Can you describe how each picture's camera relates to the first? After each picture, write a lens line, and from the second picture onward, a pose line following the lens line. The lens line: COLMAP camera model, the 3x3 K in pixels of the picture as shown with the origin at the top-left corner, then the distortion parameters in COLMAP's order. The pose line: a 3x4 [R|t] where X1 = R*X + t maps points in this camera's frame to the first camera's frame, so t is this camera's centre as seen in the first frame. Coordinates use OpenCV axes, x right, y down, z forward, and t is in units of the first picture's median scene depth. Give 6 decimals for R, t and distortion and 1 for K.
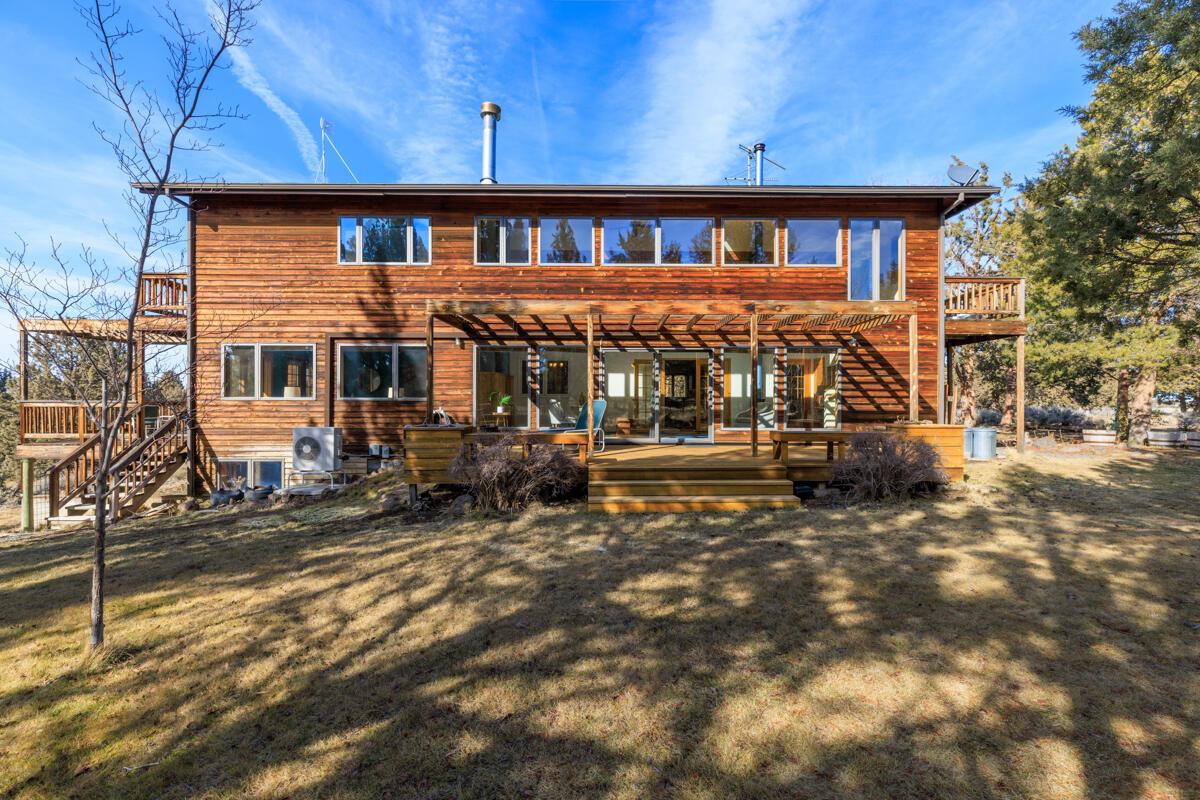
lens RADIAL K [[535.4, 0, 570.3], [0, 535.4, 399.5], [0, 0, 1]] dist [0.008084, -0.001471]
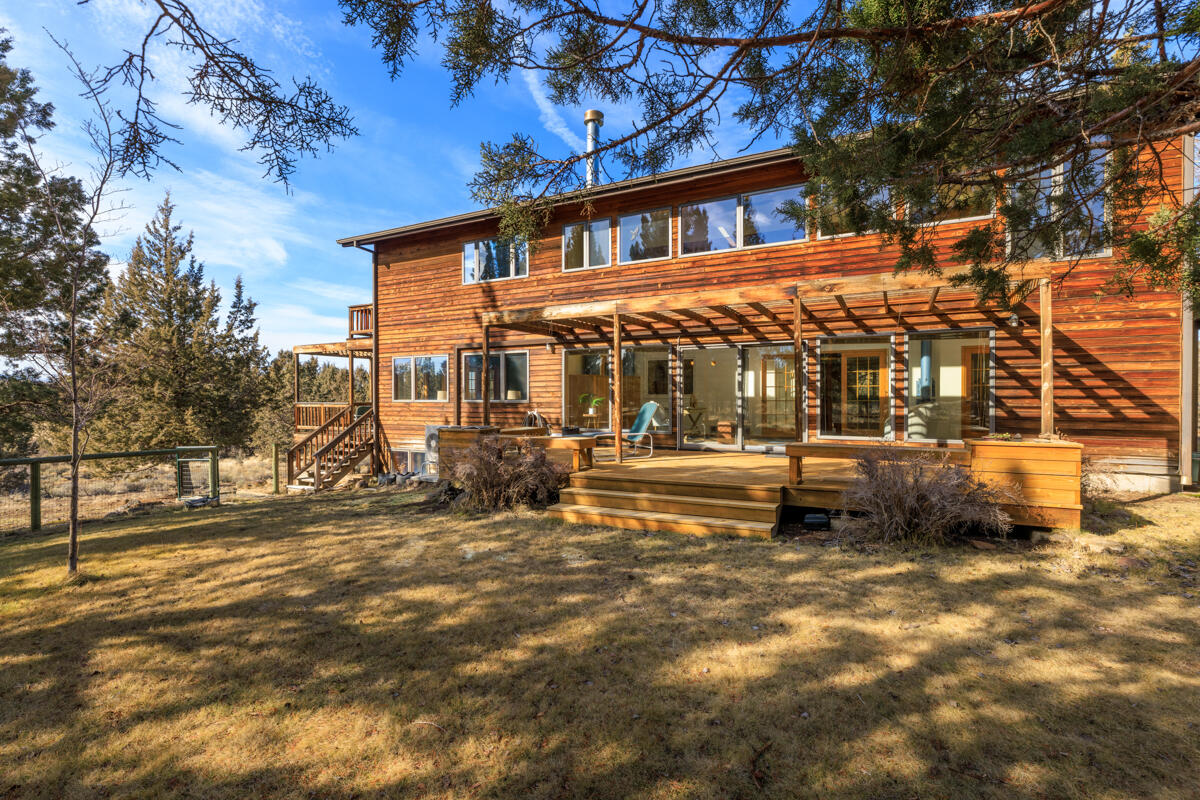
lens RADIAL K [[535.4, 0, 598.0], [0, 535.4, 400.5], [0, 0, 1]] dist [0.008084, -0.001471]
pose [[0.885954, -0.001860, -0.463769, 0.366717], [0.006489, 0.999944, 0.008387, -0.010336], [0.463727, -0.010440, 0.885917, 0.107698]]
